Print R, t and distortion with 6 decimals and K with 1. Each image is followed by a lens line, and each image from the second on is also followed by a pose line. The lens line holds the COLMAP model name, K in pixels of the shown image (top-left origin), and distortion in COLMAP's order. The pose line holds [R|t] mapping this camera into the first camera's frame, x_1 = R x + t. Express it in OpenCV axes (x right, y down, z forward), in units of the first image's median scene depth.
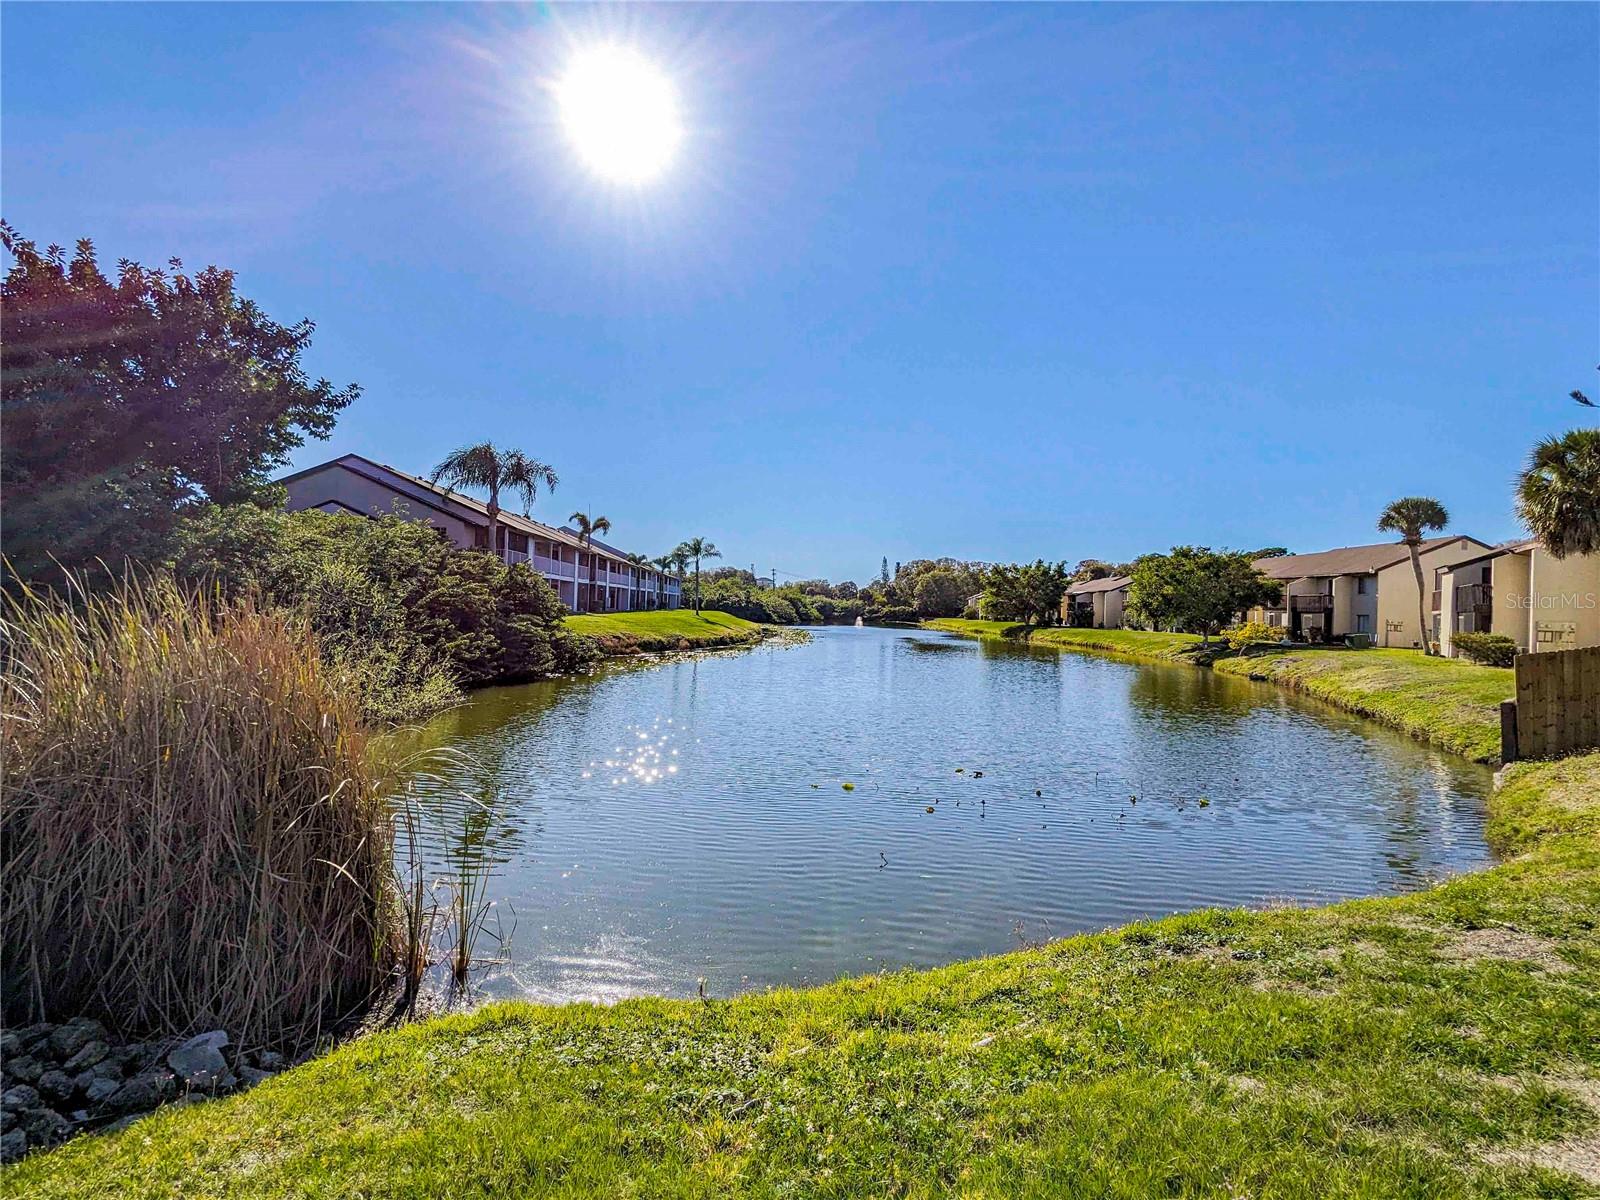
lens RADIAL K [[776.2, 0, 800.7], [0, 776.2, 601.6], [0, 0, 1]] dist [0.001311, -0.000168]
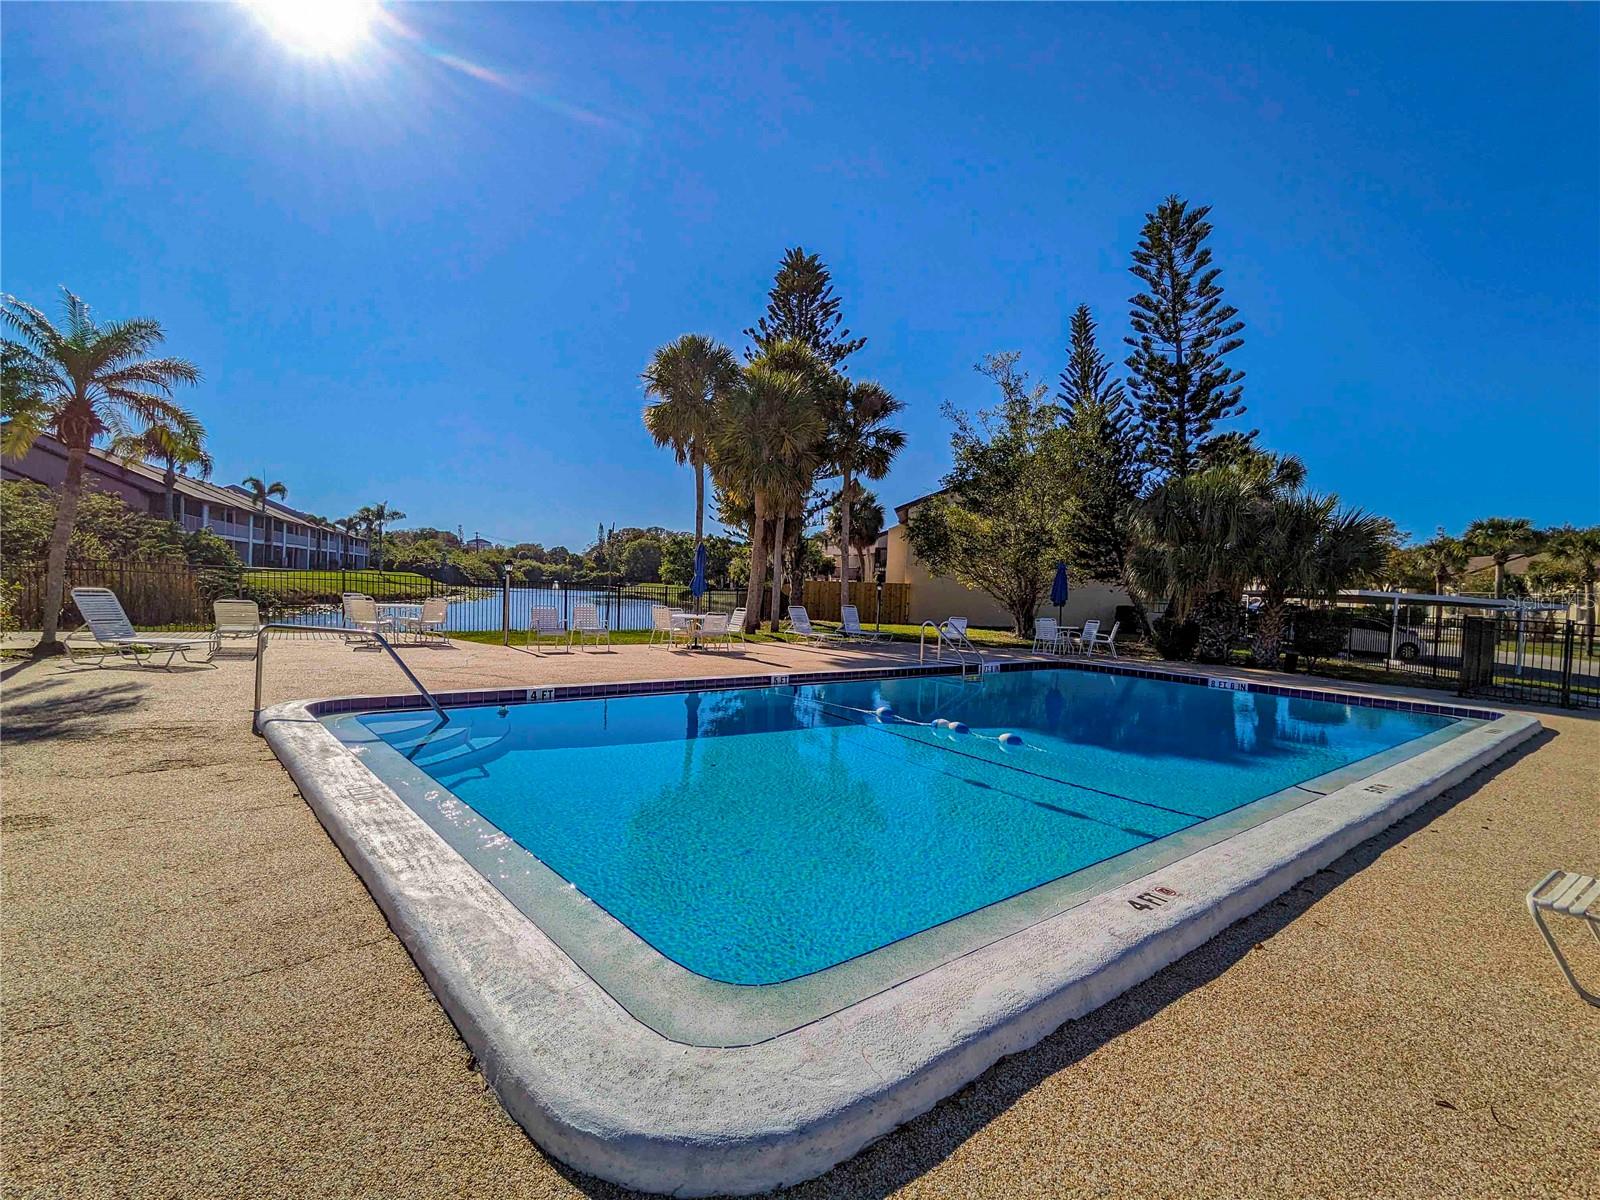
lens RADIAL K [[776.2, 0, 798.5], [0, 776.2, 601.7], [0, 0, 1]] dist [0.001311, -0.000168]
pose [[0.942529, 0.004611, 0.334092, 0.054144], [-0.019016, 0.999024, 0.039857, 0.000003], [-0.333582, -0.043920, 0.941698, -0.217120]]
